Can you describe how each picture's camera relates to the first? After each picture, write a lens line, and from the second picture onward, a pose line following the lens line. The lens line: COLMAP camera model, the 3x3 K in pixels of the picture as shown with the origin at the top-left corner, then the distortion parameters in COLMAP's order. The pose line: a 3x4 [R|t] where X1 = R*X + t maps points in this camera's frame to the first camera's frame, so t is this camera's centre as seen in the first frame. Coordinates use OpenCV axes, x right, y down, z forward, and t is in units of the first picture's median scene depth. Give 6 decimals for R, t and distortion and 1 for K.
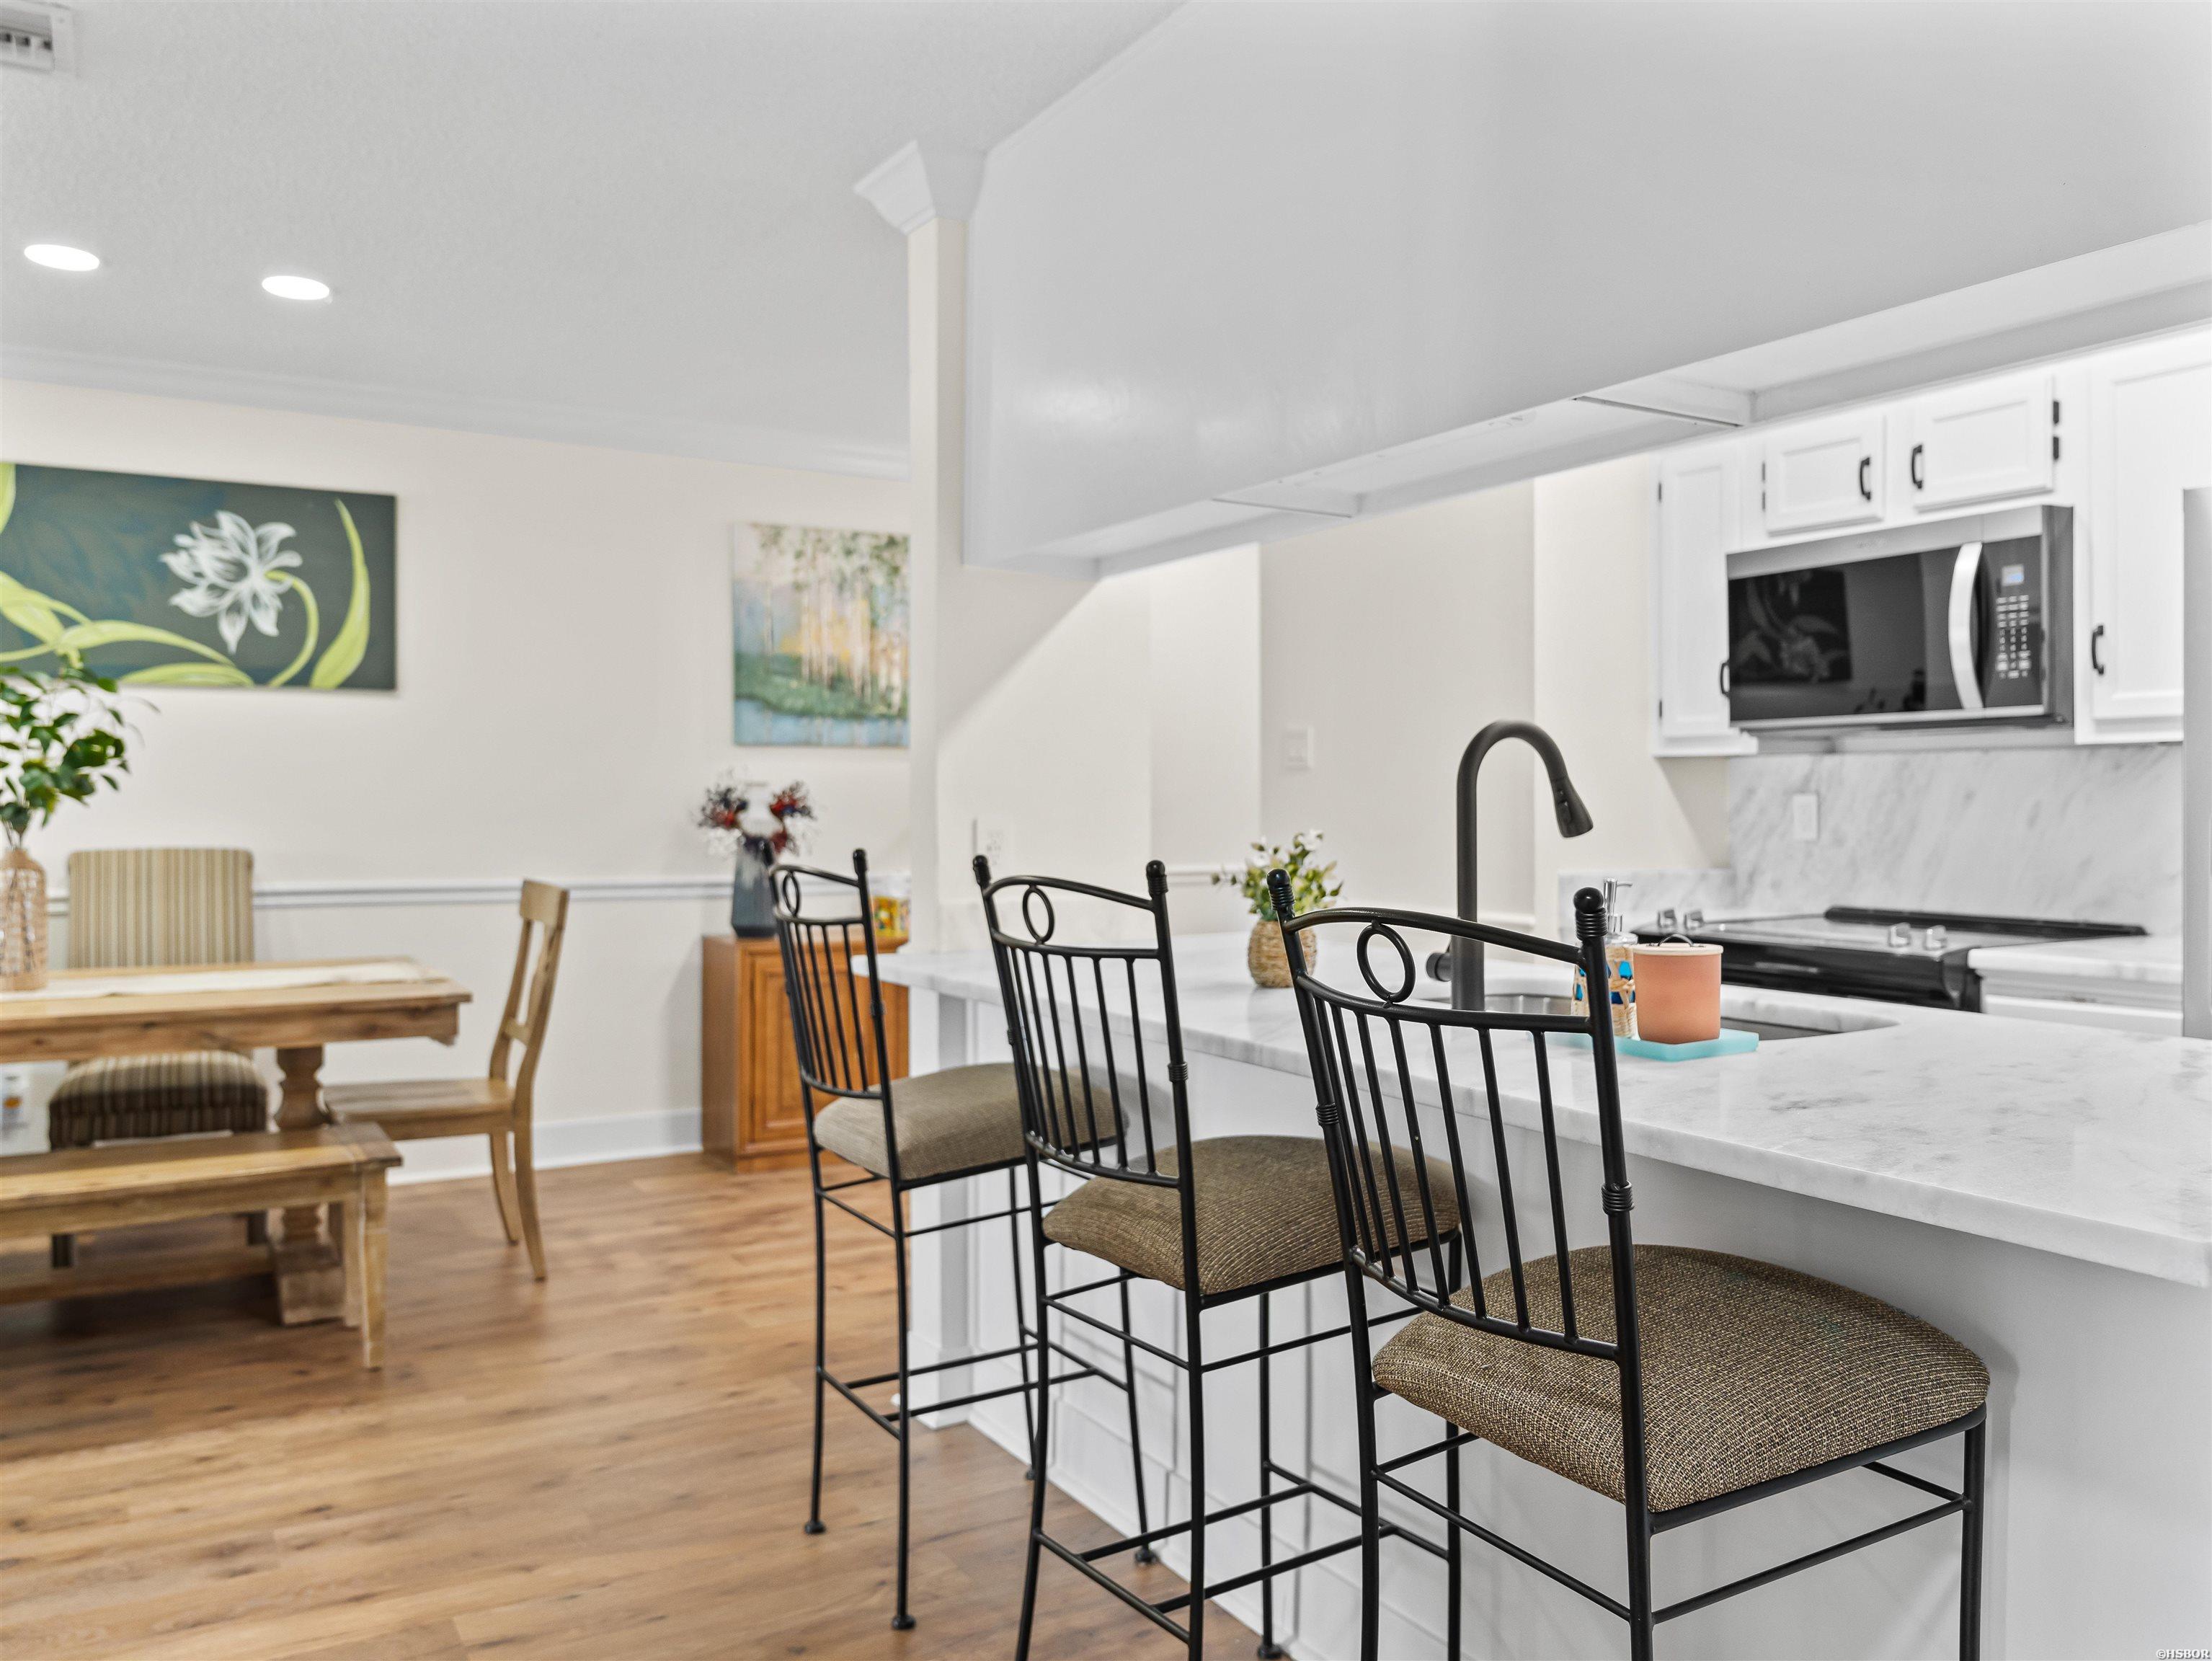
lens RADIAL K [[1730.6, 0, 1122.1], [0, 1730.6, 820.8], [0, 0, 1]] dist [-0.023925, 0.012258]
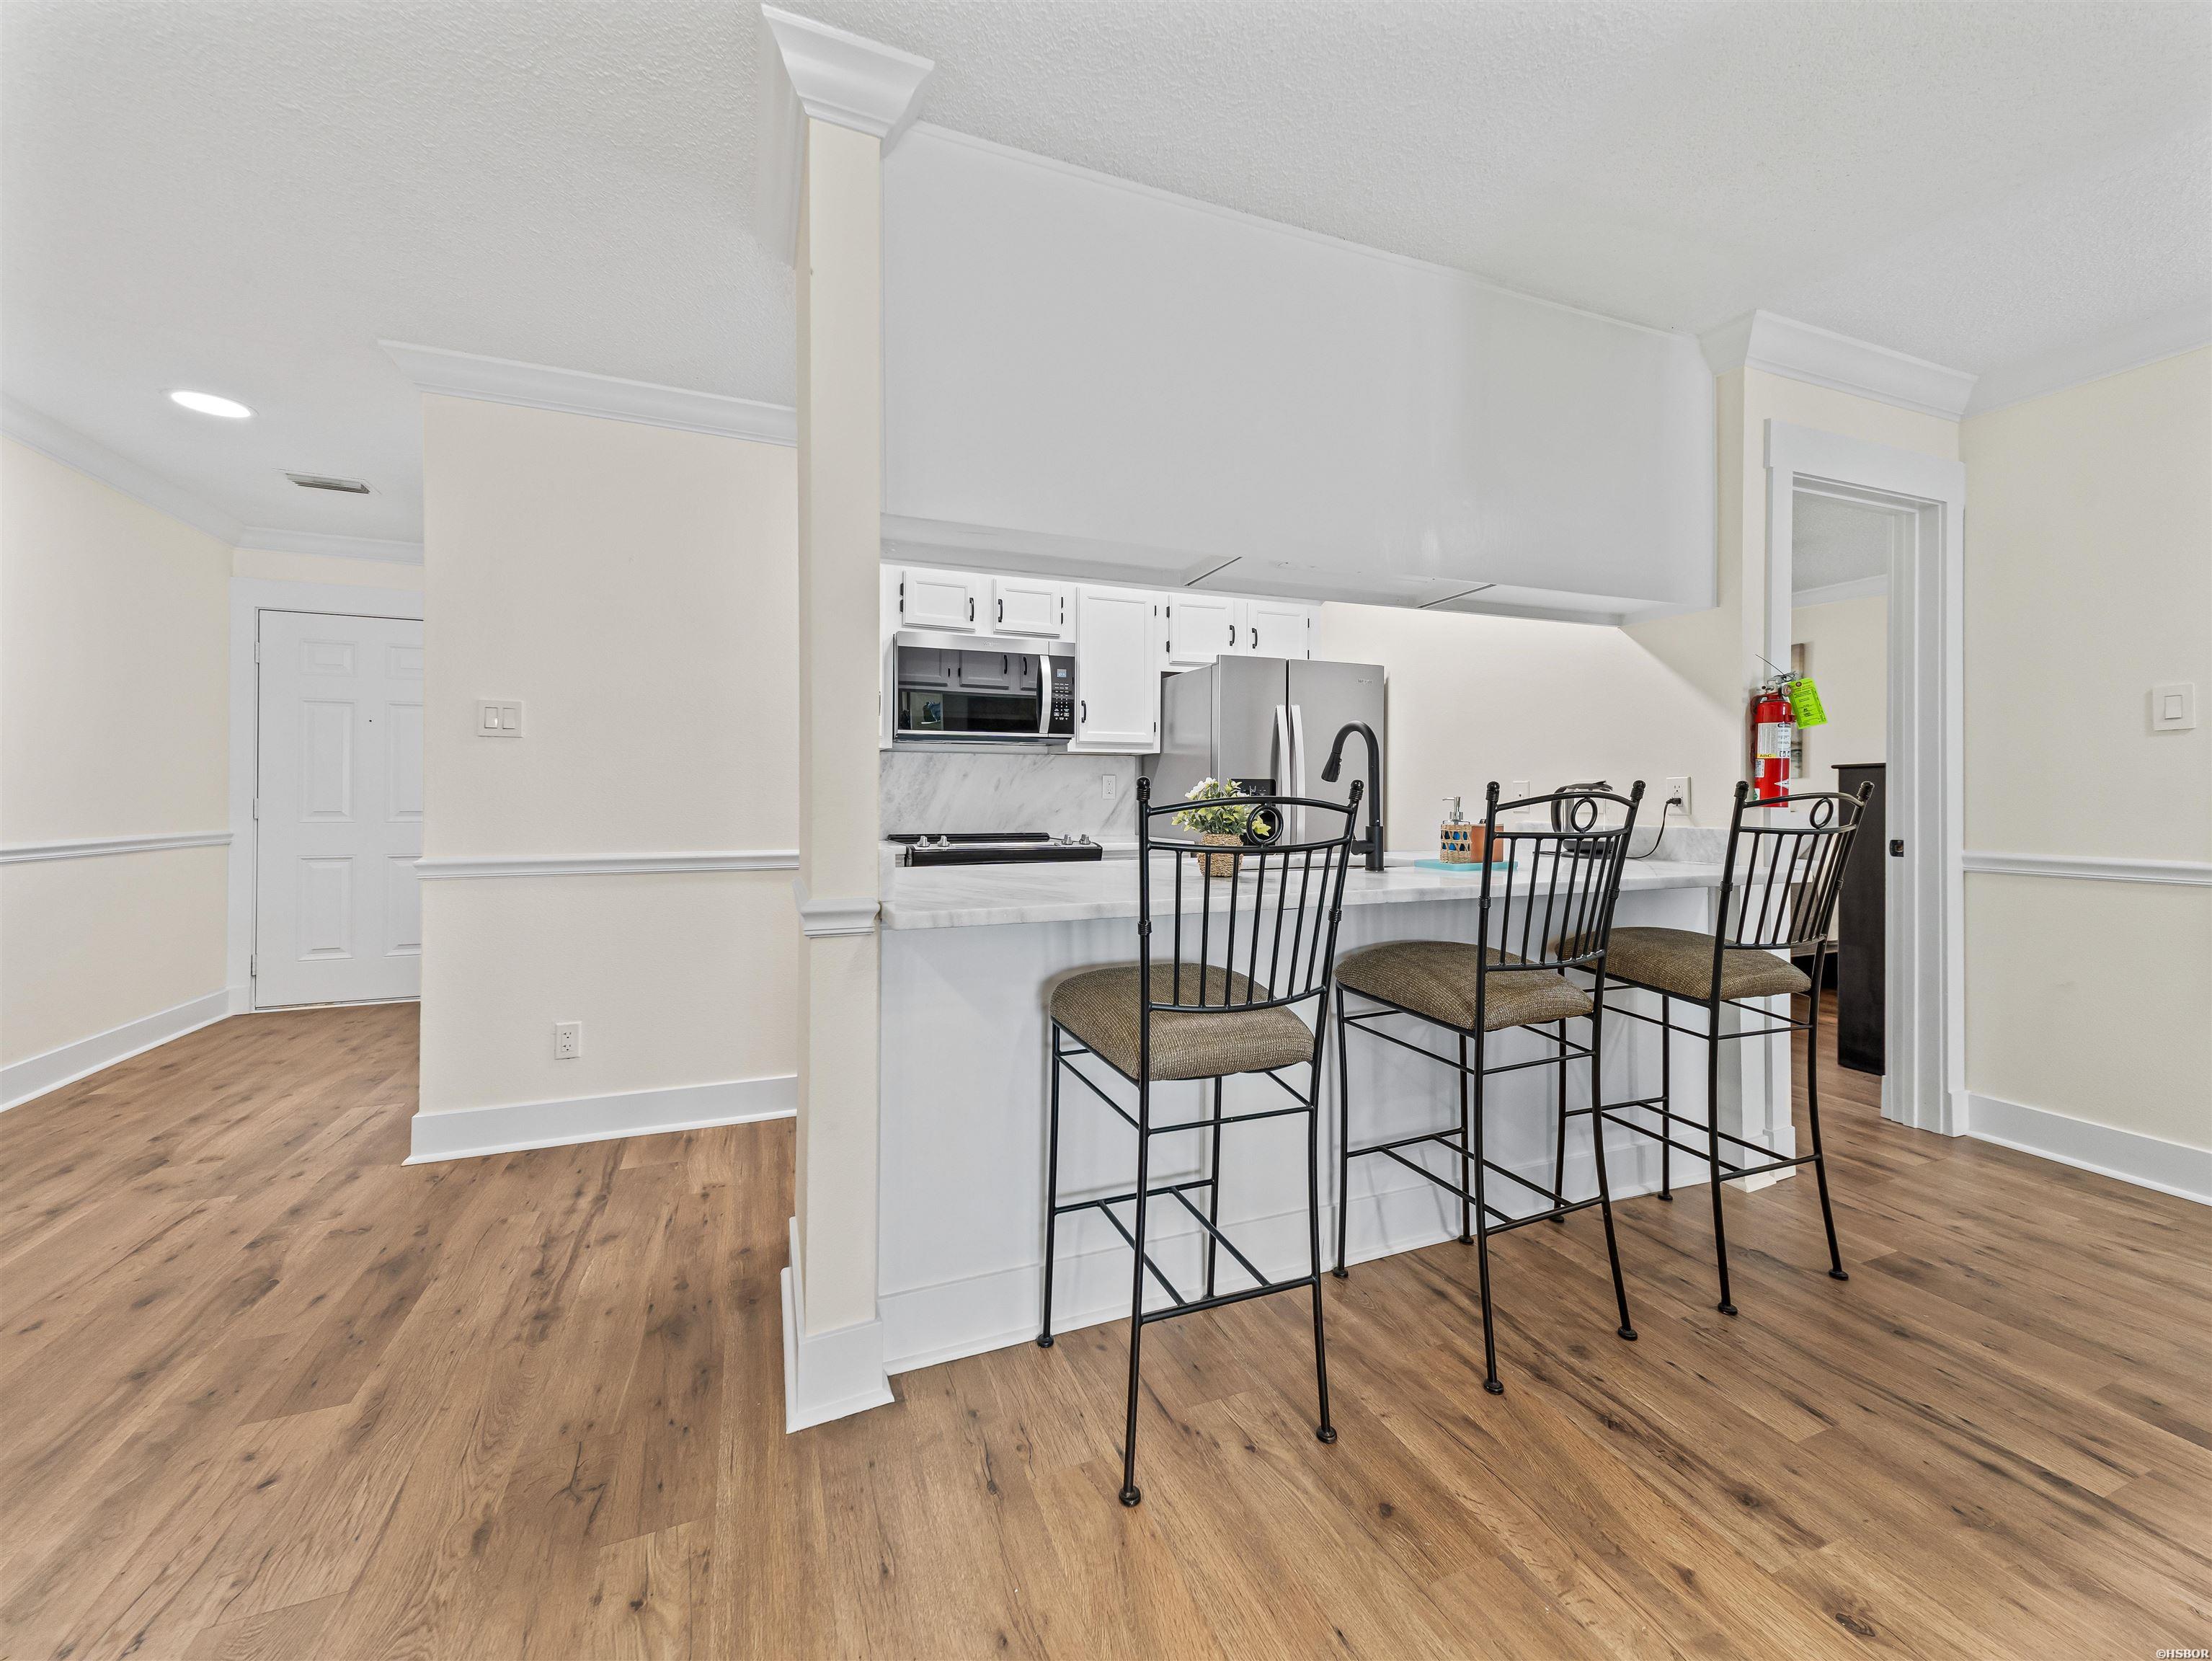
lens RADIAL K [[863.5, 0, 1094.1], [0, 863.5, 791.1], [0, 0, 1]] dist [0.030017, -0.010154]
pose [[0.154100, 0.011718, 0.987986, -0.513033], [0.012936, 0.999820, -0.013876, 0.021301], [-0.987971, 0.014919, 0.153920, 0.725663]]
